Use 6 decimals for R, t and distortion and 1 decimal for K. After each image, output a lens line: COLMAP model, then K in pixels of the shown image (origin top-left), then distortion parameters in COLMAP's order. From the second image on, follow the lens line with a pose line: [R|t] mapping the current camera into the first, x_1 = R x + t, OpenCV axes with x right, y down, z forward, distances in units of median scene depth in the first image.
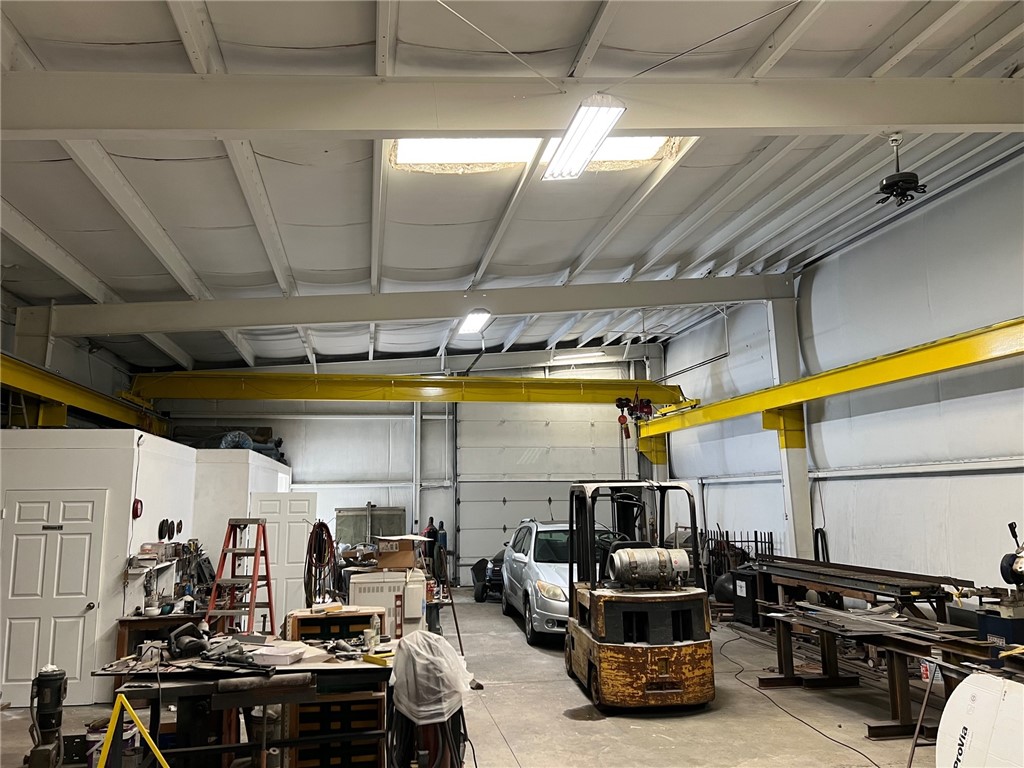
lens RADIAL K [[768.7, 0, 513.7], [0, 768.7, 380.0], [0, 0, 1]] dist [0.089072, -0.089518]
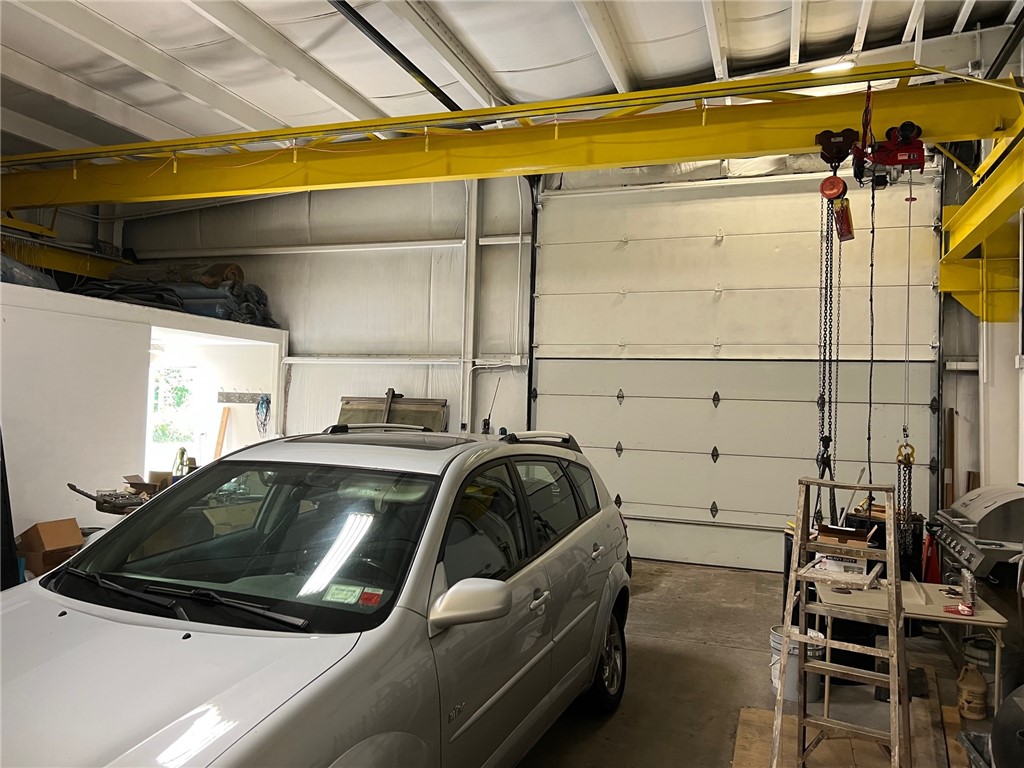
lens RADIAL K [[768.7, 0, 505.3], [0, 768.7, 386.5], [0, 0, 1]] dist [0.089072, -0.089518]
pose [[0.858612, 0.026325, -0.511949, 0.187069], [0.037472, 0.992786, 0.113895, 0.090493], [0.511254, -0.116975, 0.851432, 0.533133]]
